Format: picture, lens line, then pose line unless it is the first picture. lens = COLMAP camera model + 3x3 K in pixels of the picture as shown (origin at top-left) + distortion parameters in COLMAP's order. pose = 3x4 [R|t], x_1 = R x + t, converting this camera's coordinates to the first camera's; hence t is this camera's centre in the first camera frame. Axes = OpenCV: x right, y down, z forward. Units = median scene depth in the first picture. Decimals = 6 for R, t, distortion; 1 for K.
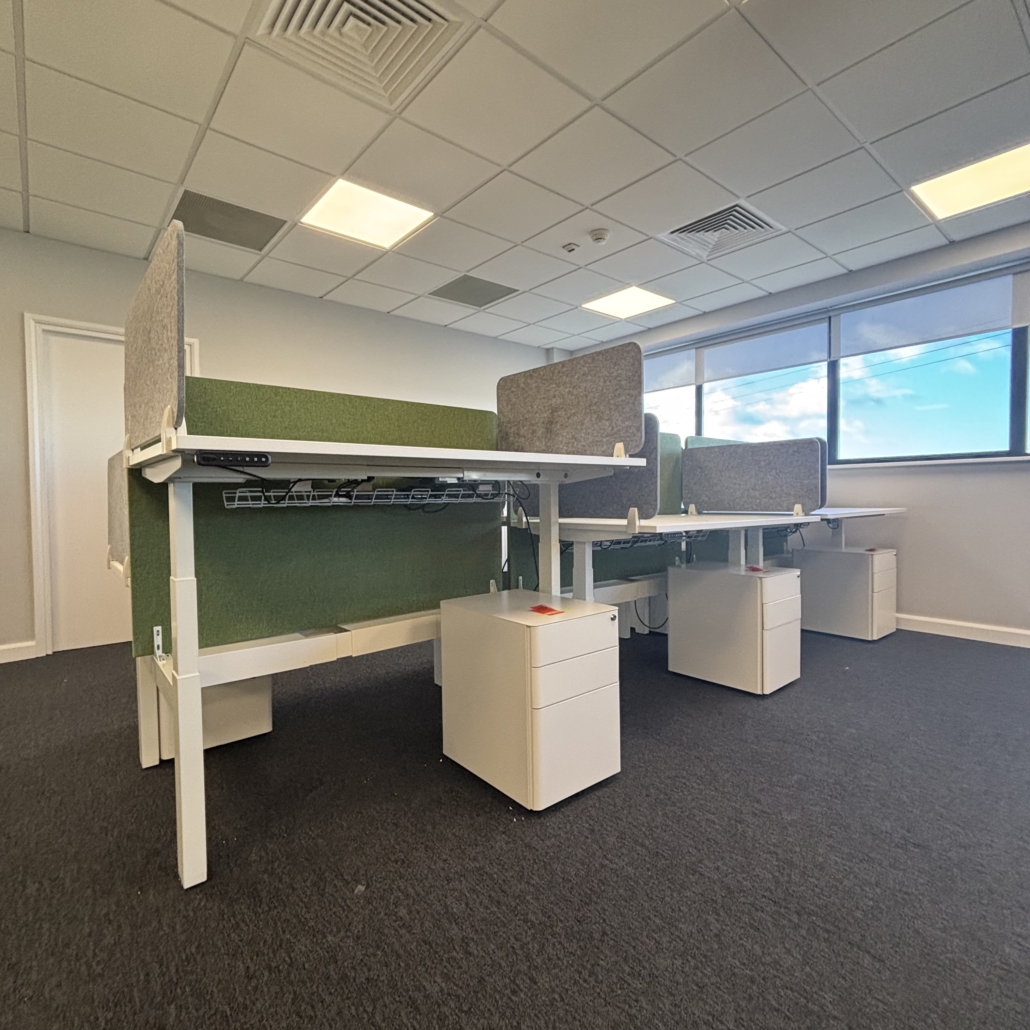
lens RADIAL K [[560.1, 0, 516.9], [0, 560.1, 514.2], [0, 0, 1]] dist [0.000155, 0.001591]
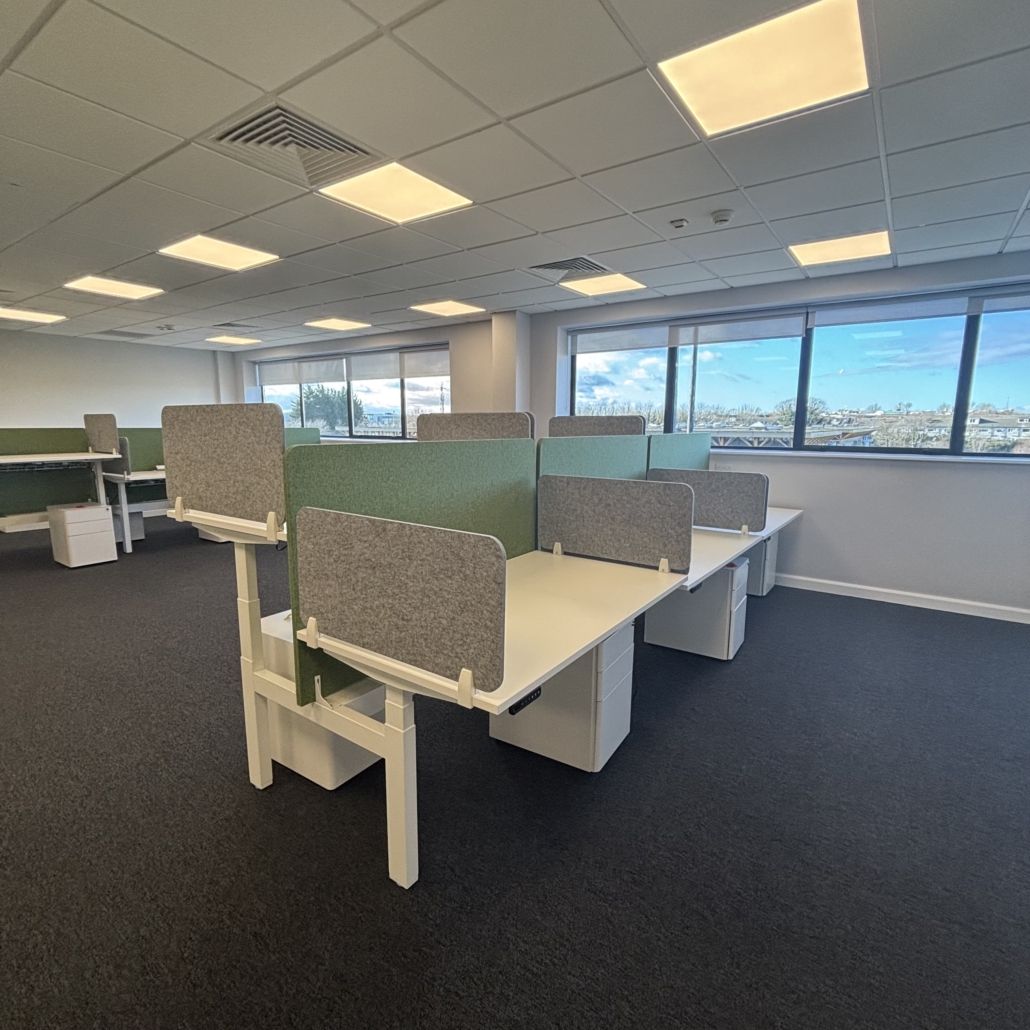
lens RADIAL K [[552.9, 0, 515.7], [0, 552.9, 512.9], [0, 0, 1]] dist [0.068248, -0.083347]
pose [[0.967978, -0.023841, 0.249902, 1.277005], [-0.008007, 0.992042, 0.125656, -0.156921], [-0.250909, -0.123634, 0.960083, -2.016522]]
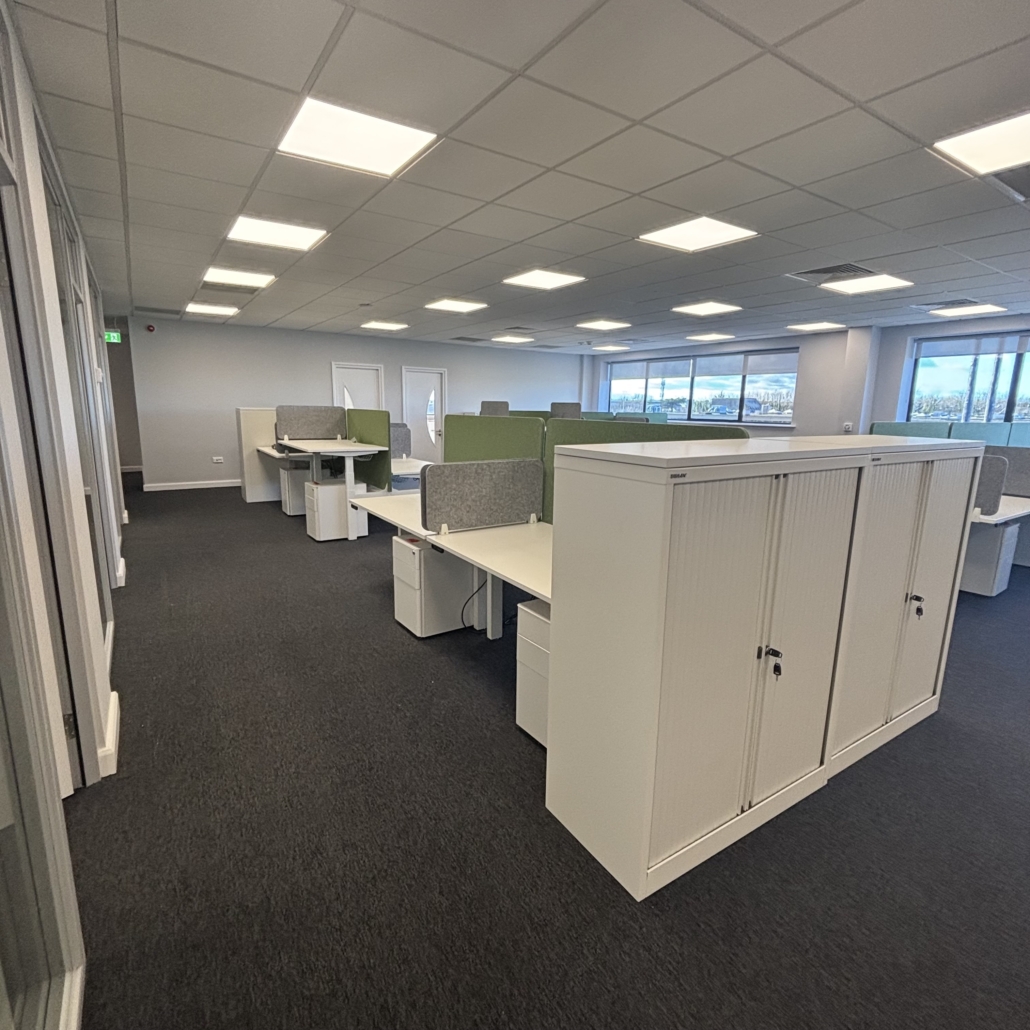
lens RADIAL K [[560.1, 0, 517.8], [0, 560.1, 513.7], [0, 0, 1]] dist [-0.004099, 0.003245]
pose [[0.992896, 0.051971, -0.107038, 0.205342], [-0.034356, 0.986474, 0.160278, -0.106463], [0.113920, -0.155462, 0.981251, -3.206297]]
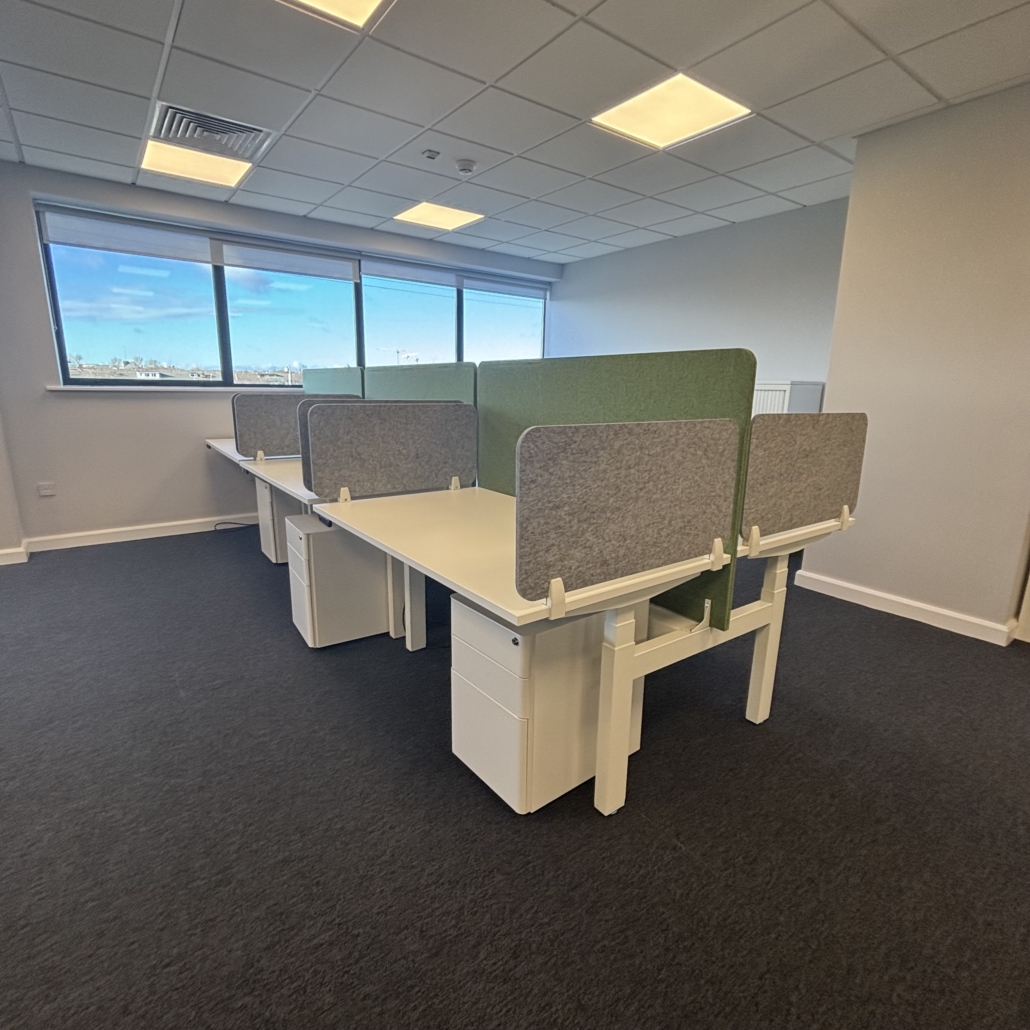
lens RADIAL K [[561.2, 0, 518.1], [0, 561.2, 513.7], [0, 0, 1]] dist [0.000995, 0.000919]
pose [[0.062468, -0.209281, 0.975858, 0.412489], [0.015162, 0.977854, 0.208738, -0.097328], [-0.997932, 0.001757, 0.064258, -0.936759]]
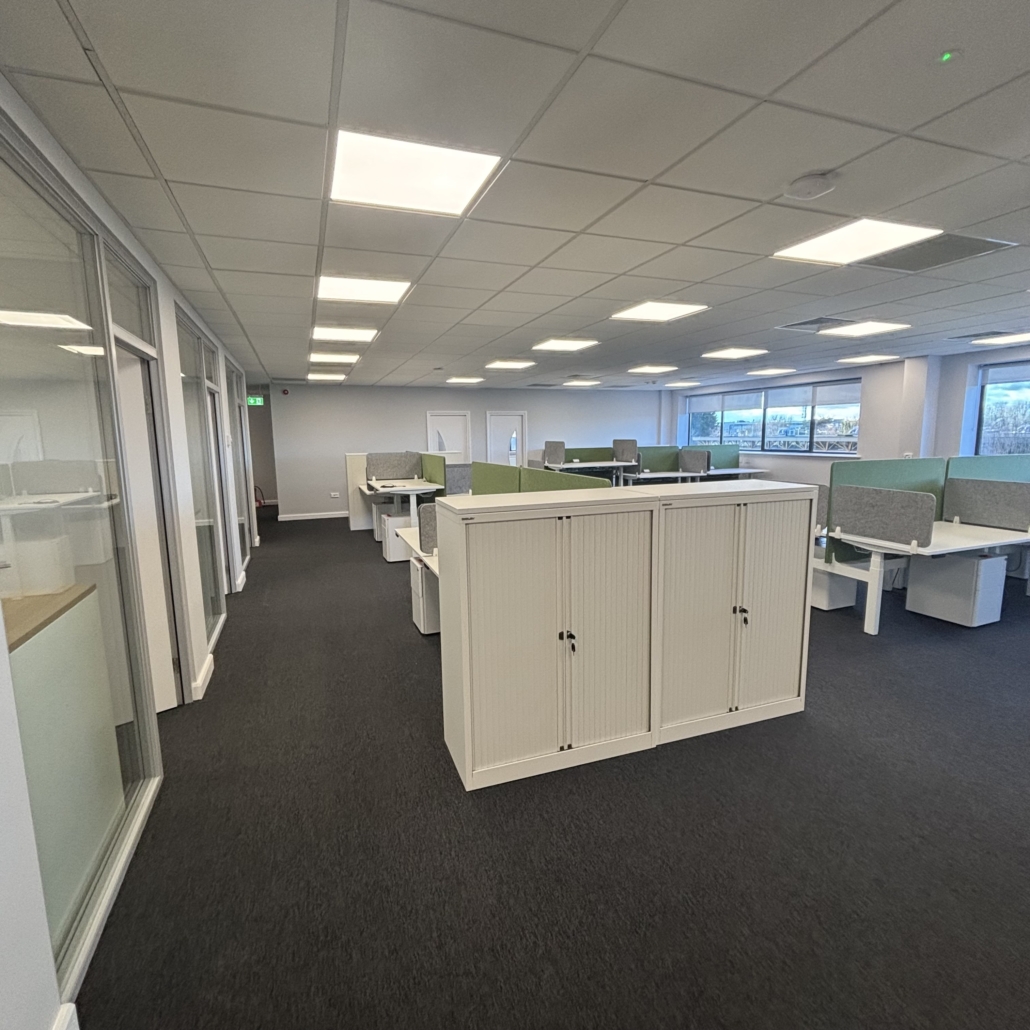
lens RADIAL K [[560.1, 0, 516.9], [0, 560.1, 514.2], [0, 0, 1]] dist [0.000155, 0.001591]
pose [[0.943085, 0.046175, -0.329331, 0.760309], [-0.008054, 0.993194, 0.116189, -0.187544], [0.332454, -0.106924, 0.937039, -3.526629]]
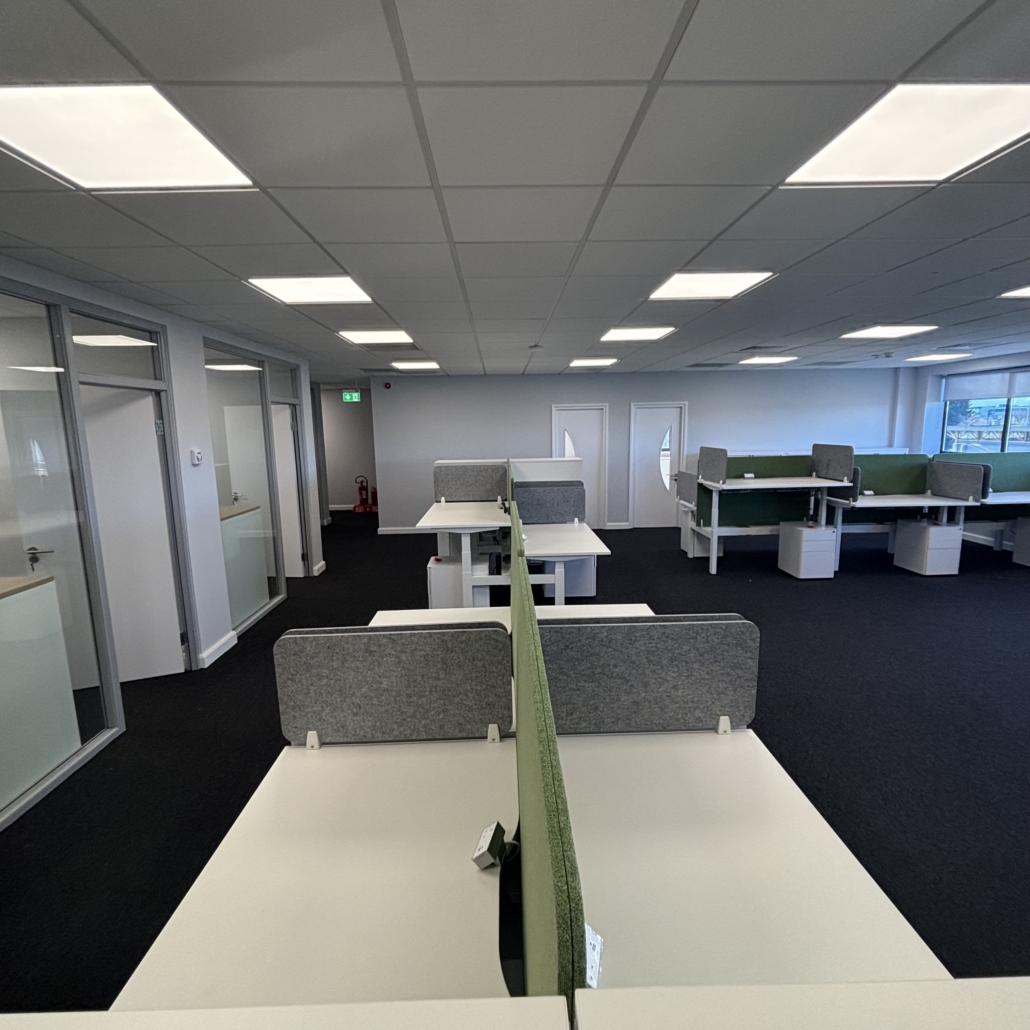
lens RADIAL K [[556.9, 0, 516.8], [0, 556.9, 515.3], [0, 0, 1]] dist [0.026596, -0.033144]
pose [[0.782051, 0.096675, -0.615670, 0.610387], [-0.010994, 0.989882, 0.141470, -0.297978], [0.623117, -0.103868, 0.775201, -2.264354]]
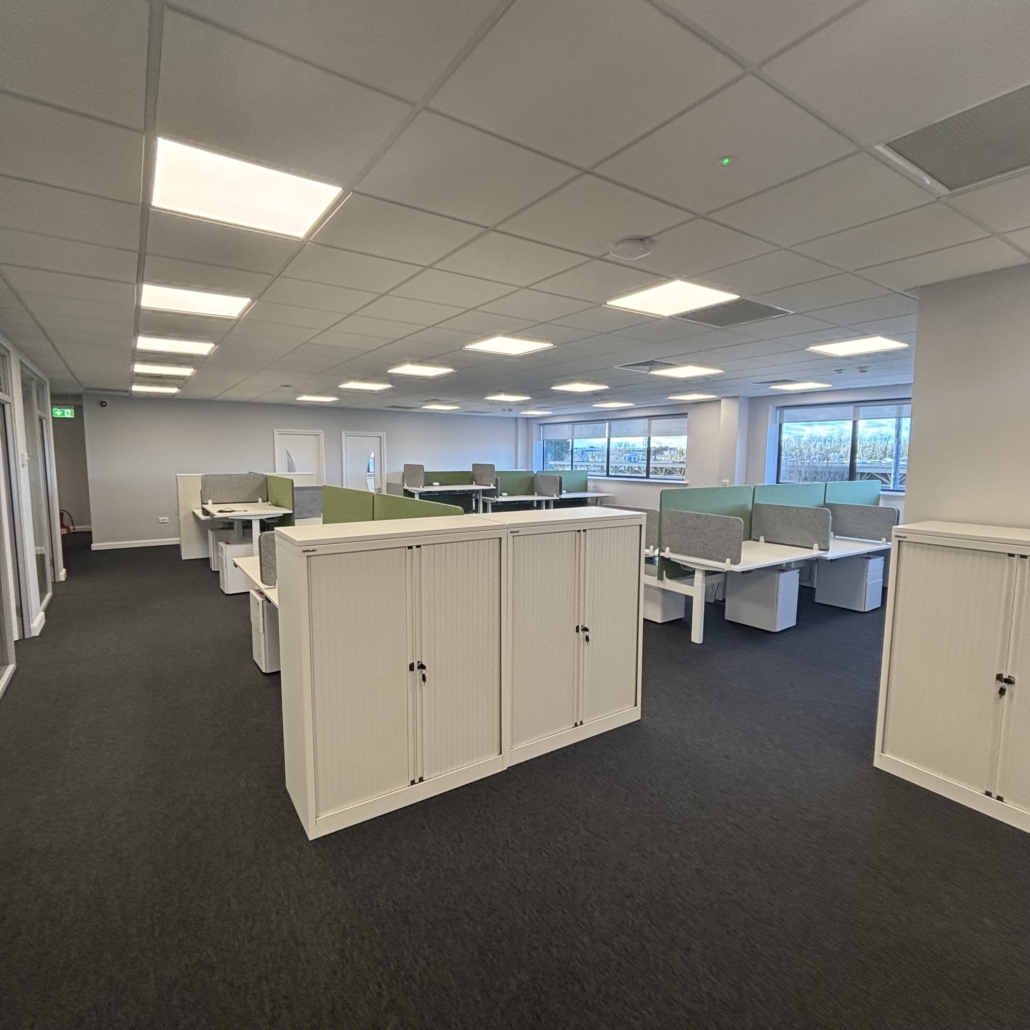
lens RADIAL K [[560.1, 0, 516.9], [0, 560.1, 514.2], [0, 0, 1]] dist [0.000155, 0.001591]
pose [[0.995044, 0.028982, -0.095120, 0.793169], [-0.021878, 0.996951, 0.074897, -0.205247], [0.097000, -0.072444, 0.992644, -3.531189]]
